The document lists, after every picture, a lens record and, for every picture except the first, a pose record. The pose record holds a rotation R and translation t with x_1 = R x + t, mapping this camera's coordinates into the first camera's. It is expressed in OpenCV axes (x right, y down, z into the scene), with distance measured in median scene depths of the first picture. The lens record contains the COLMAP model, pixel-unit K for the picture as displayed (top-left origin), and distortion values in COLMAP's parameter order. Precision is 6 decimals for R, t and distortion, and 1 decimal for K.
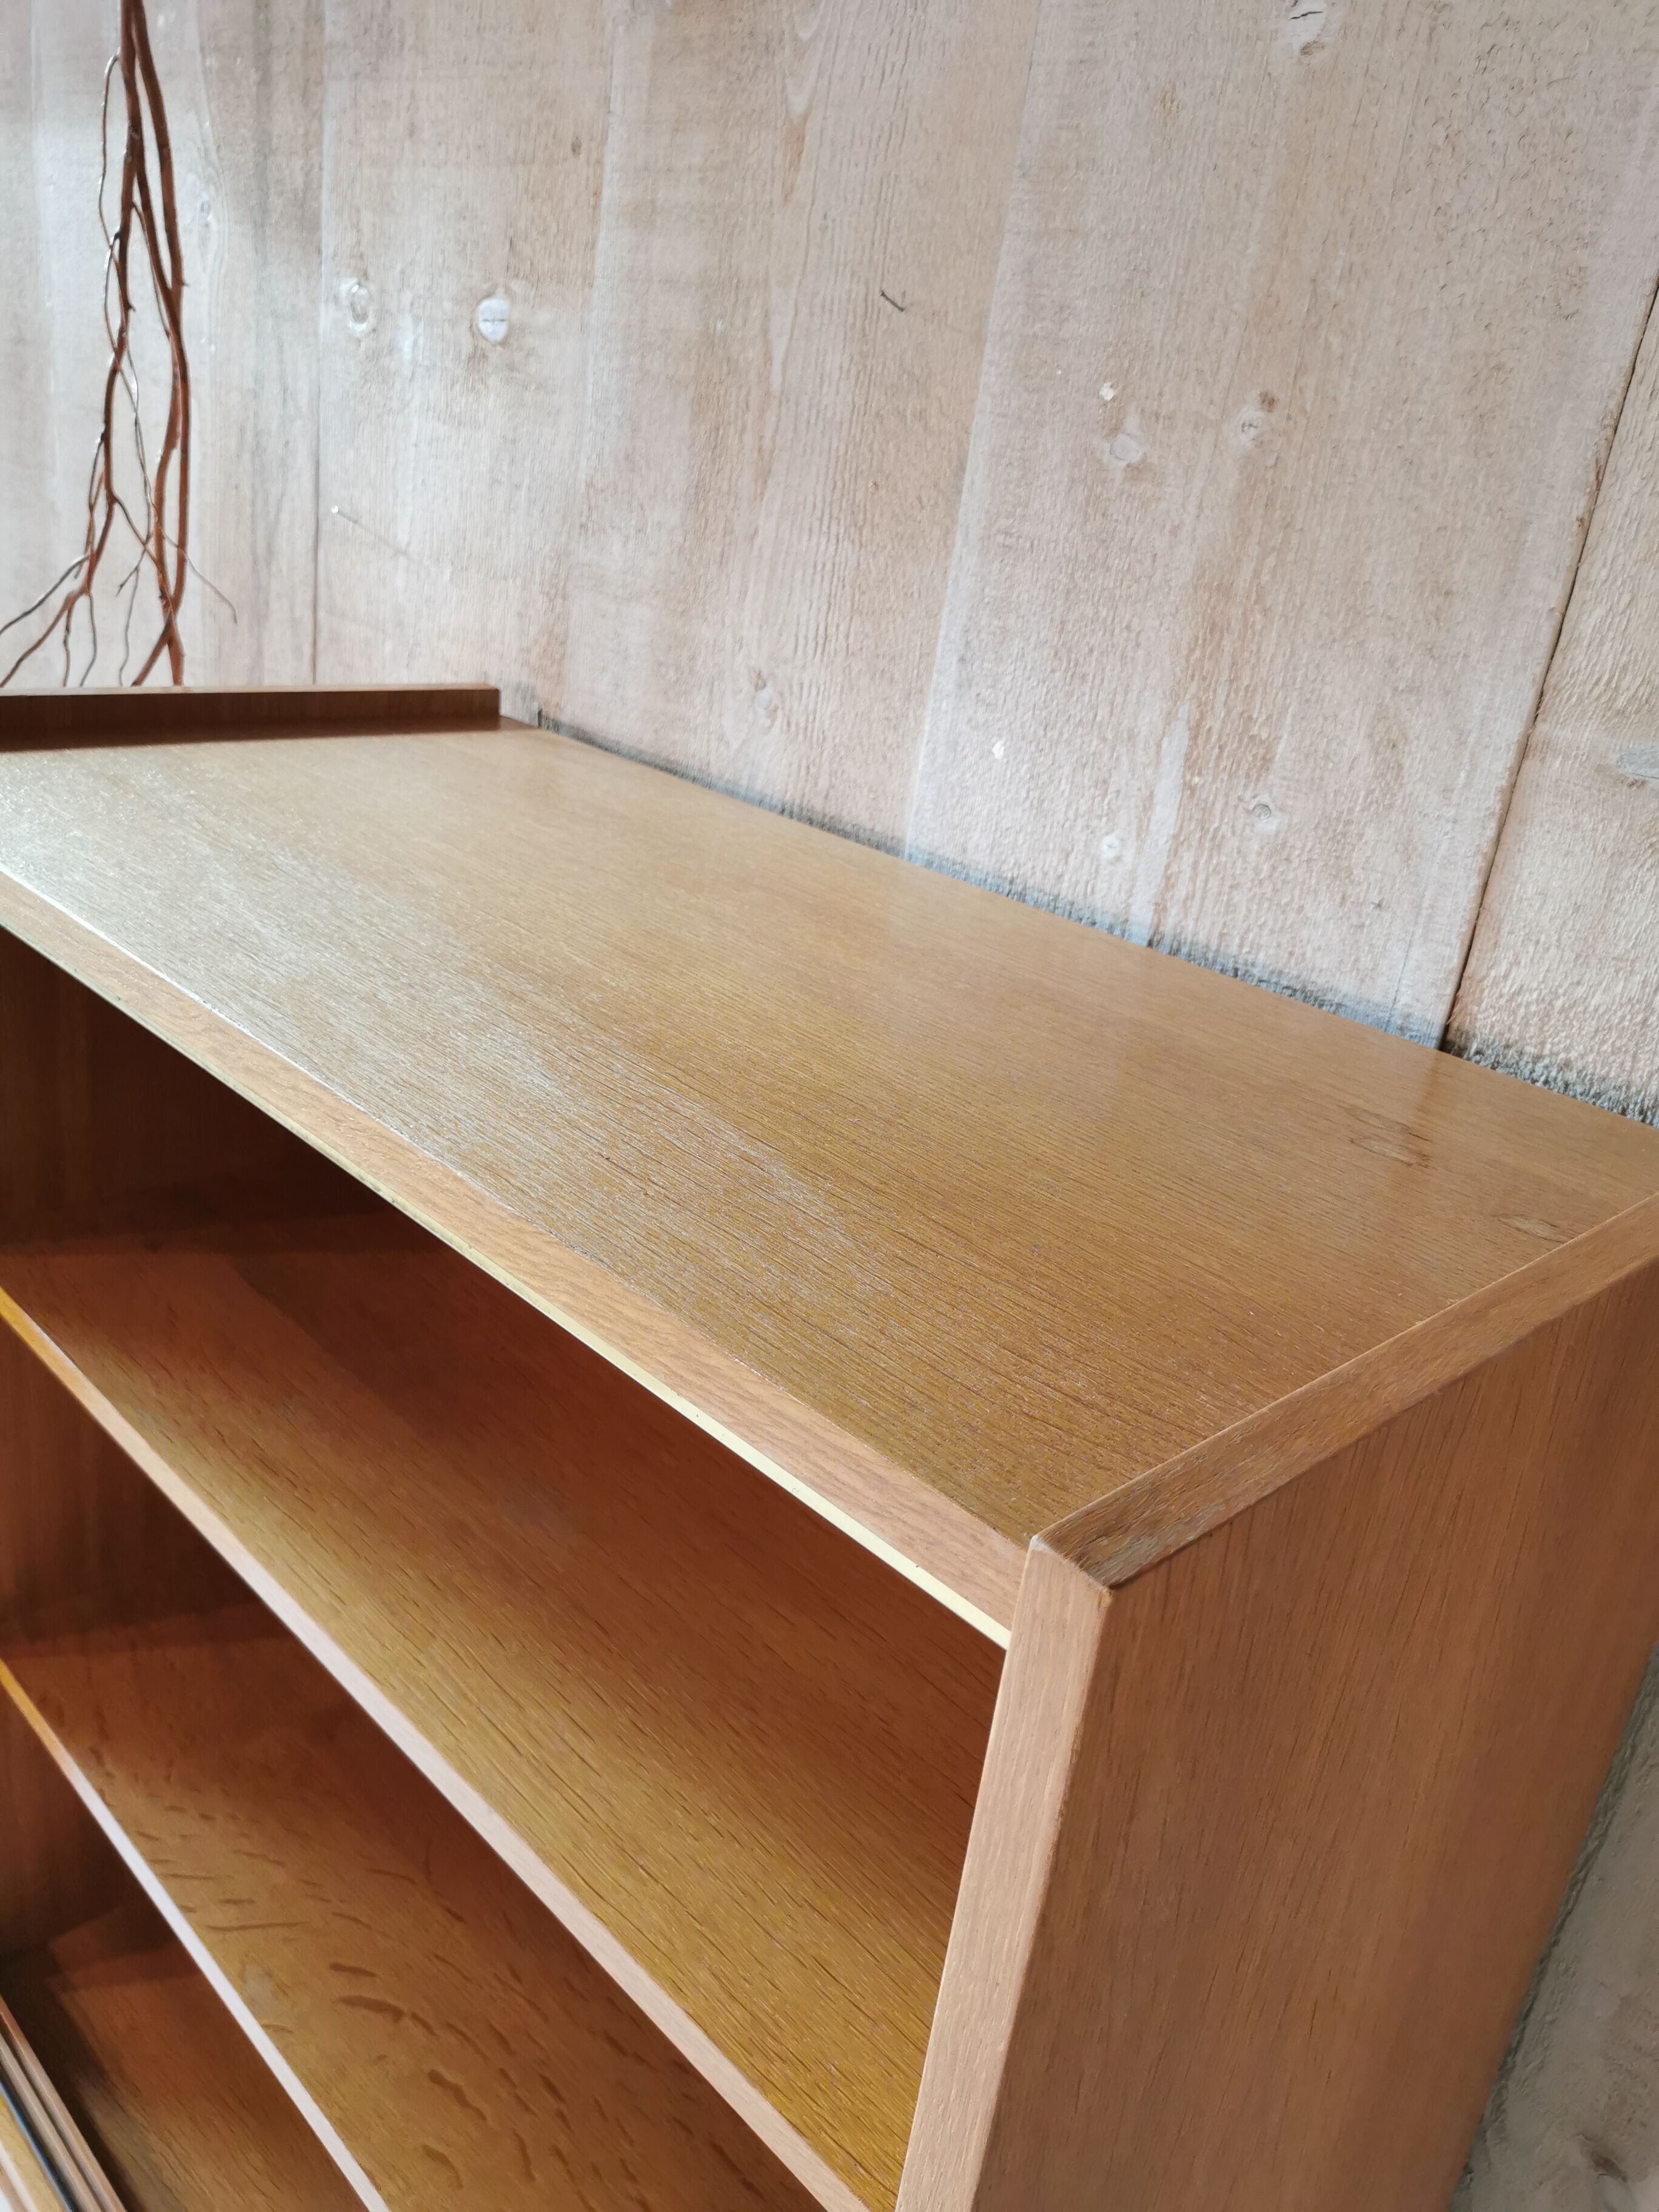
lens RADIAL K [[1733.8, 0, 824.3], [0, 1733.8, 1114.0], [0, 0, 1]] dist [0.034697, -0.050987]
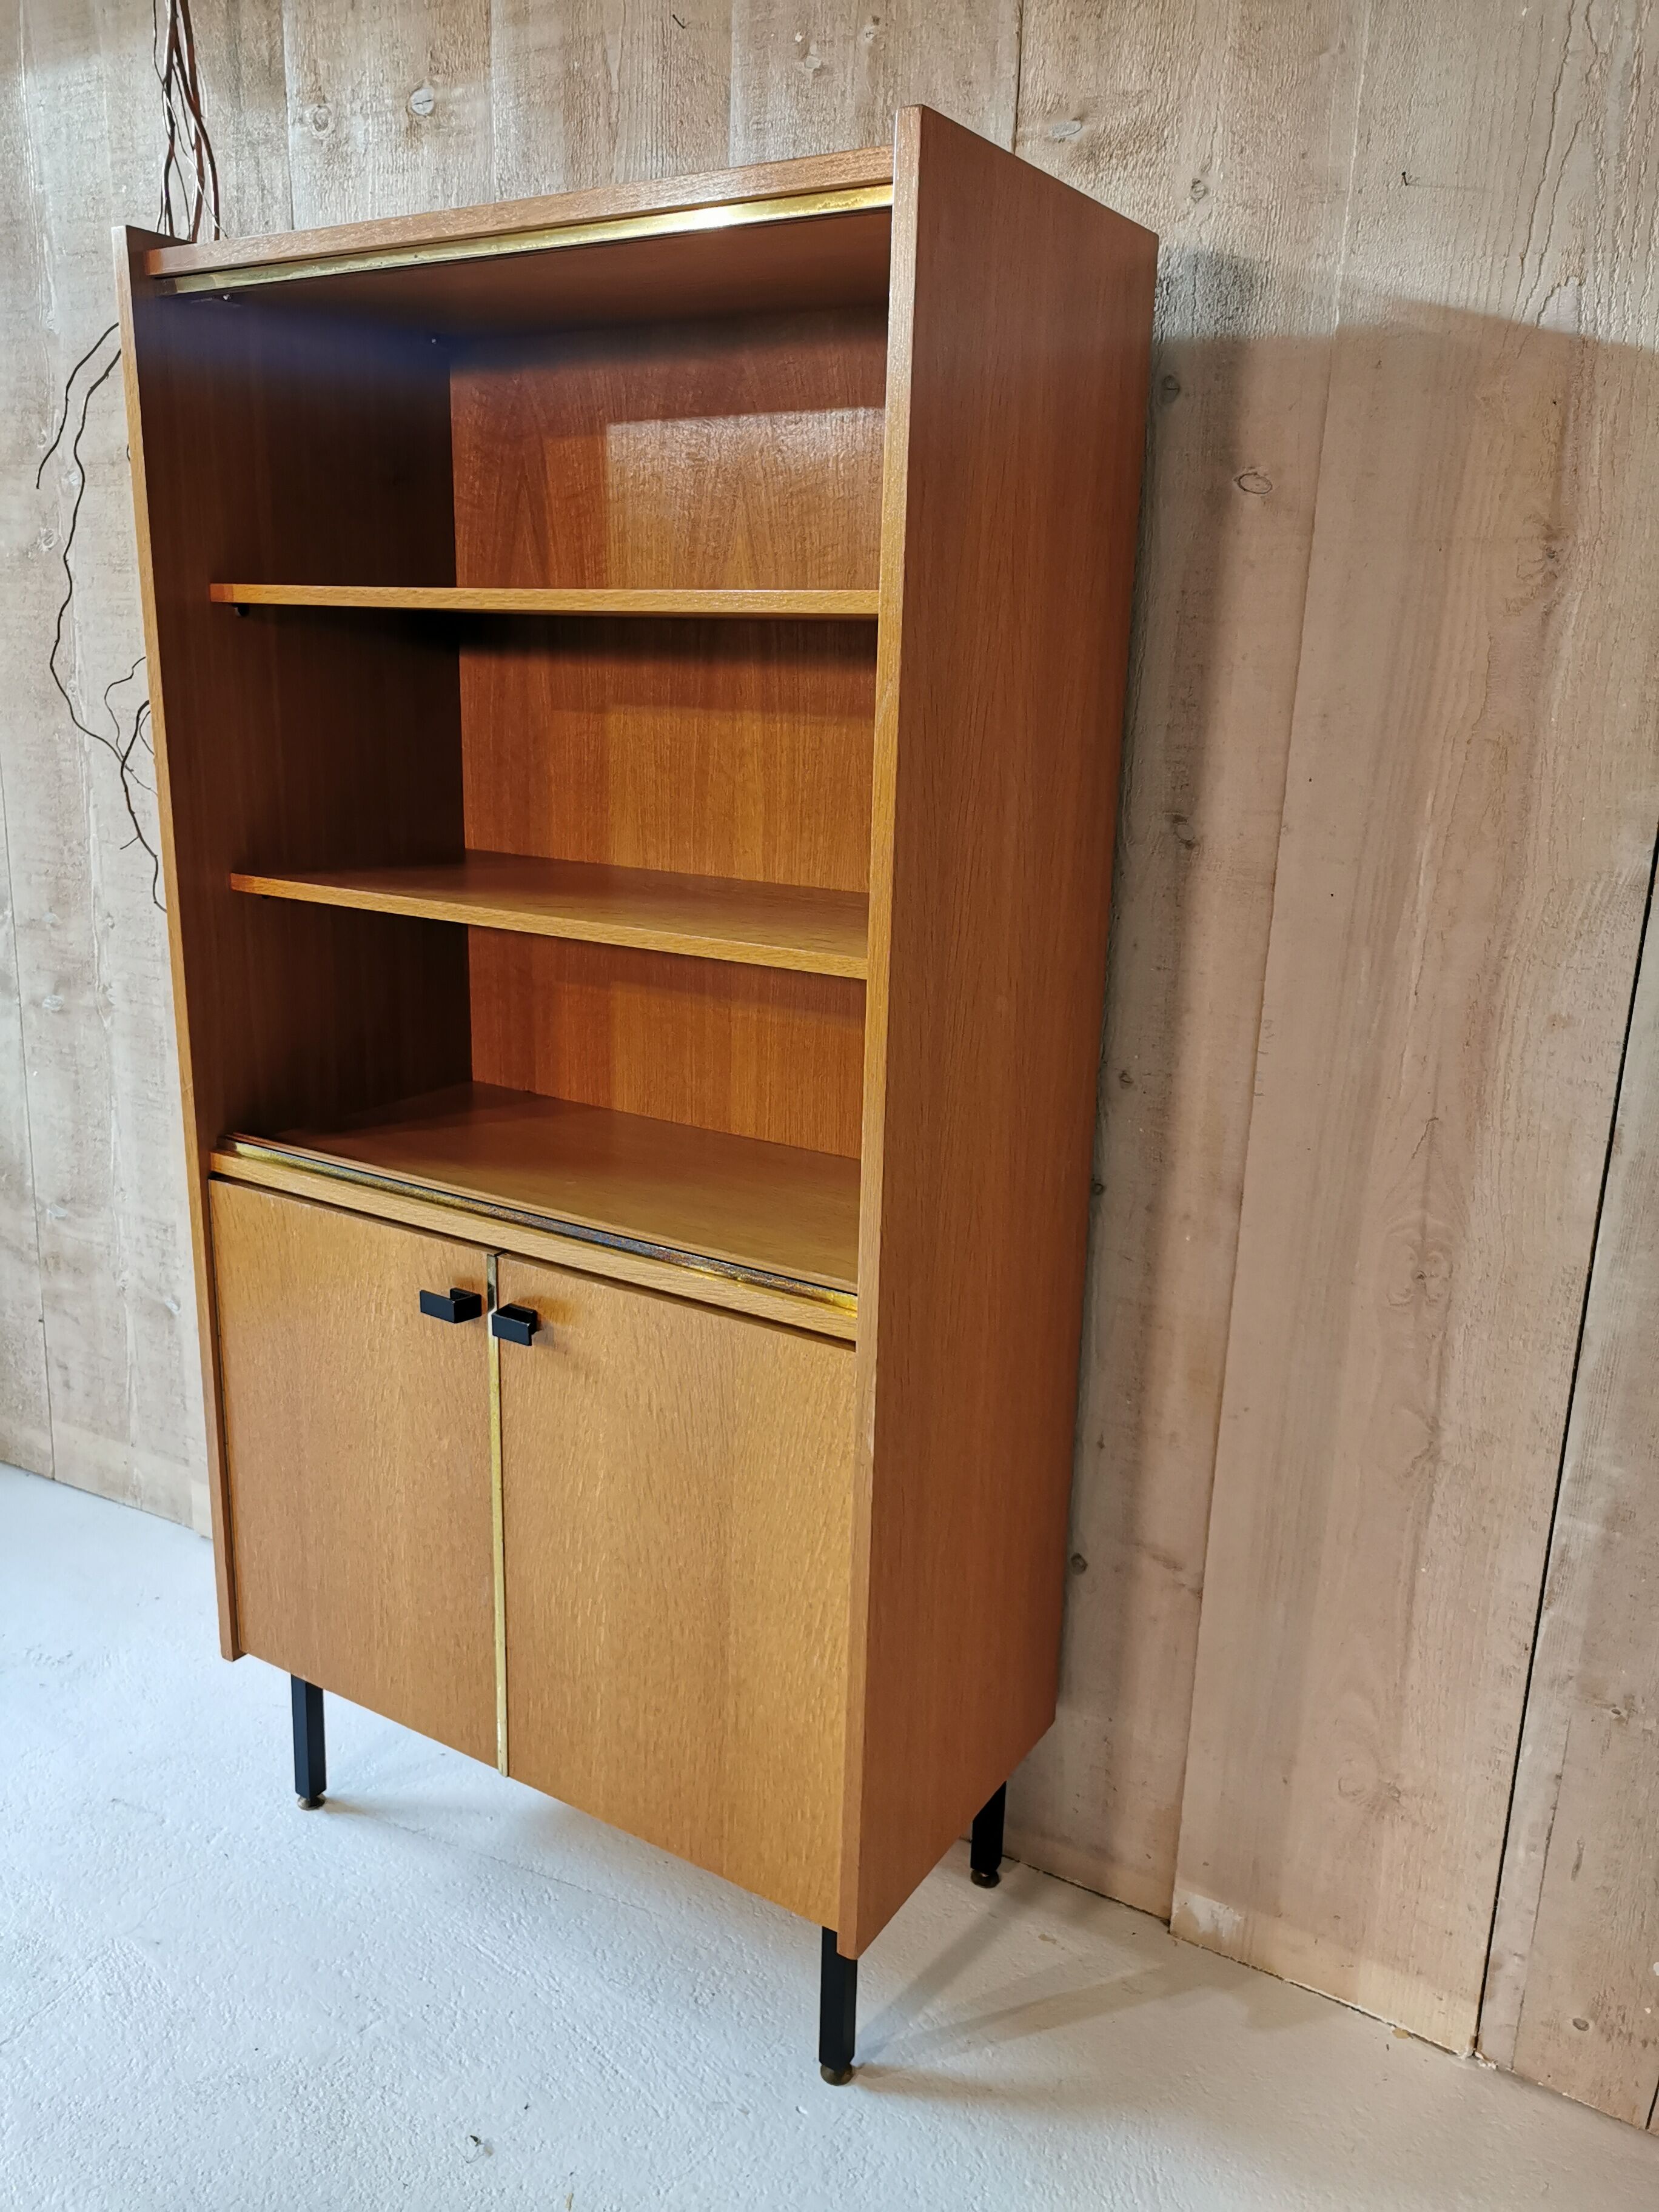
lens RADIAL K [[1710.6, 0, 829.5], [0, 1710.6, 1106.0], [0, 0, 1]] dist [0.028949, -0.012216]
pose [[0.965233, -0.154981, 0.210489, -0.345108], [0.177304, 0.979886, -0.091577, 0.820591], [-0.192062, 0.125713, 0.973298, -0.679942]]
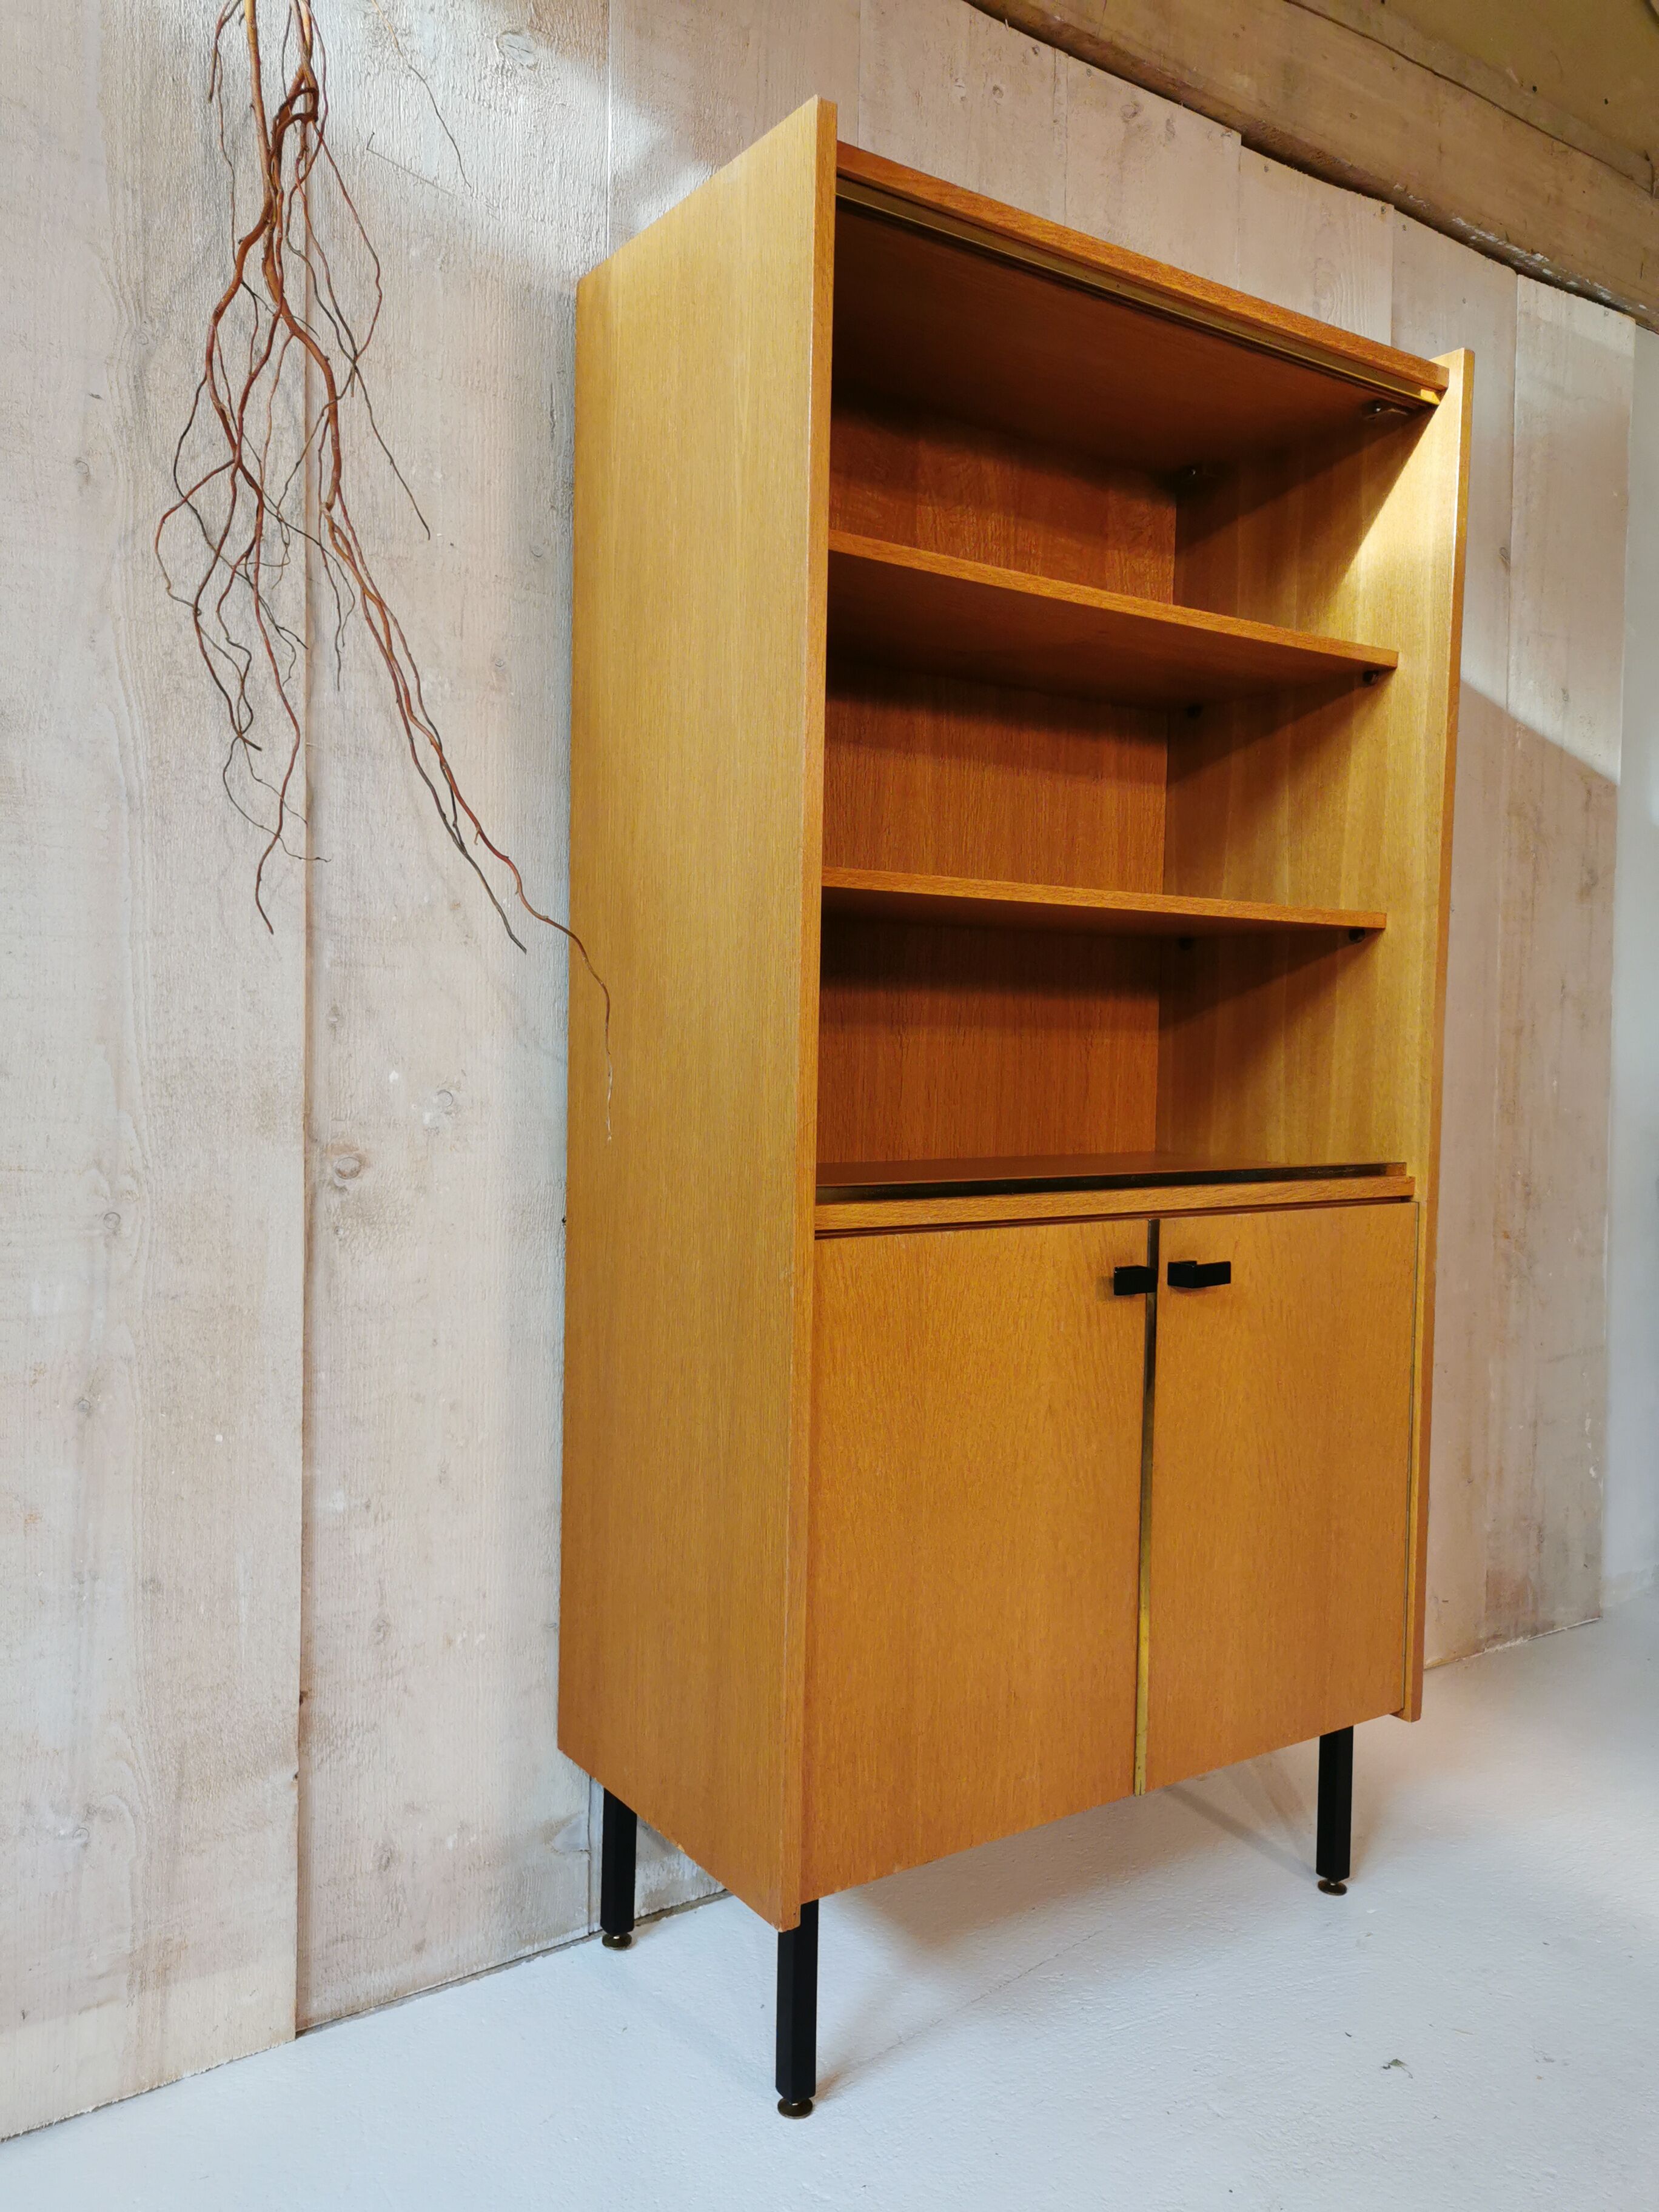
lens RADIAL K [[1710.6, 0, 829.5], [0, 1710.6, 1106.0], [0, 0, 1]] dist [0.028949, -0.012216]
pose [[0.164292, -0.161313, 0.973132, -1.933091], [0.374696, 0.922797, 0.089710, 0.399290], [-0.912475, 0.349890, 0.212052, 0.825931]]
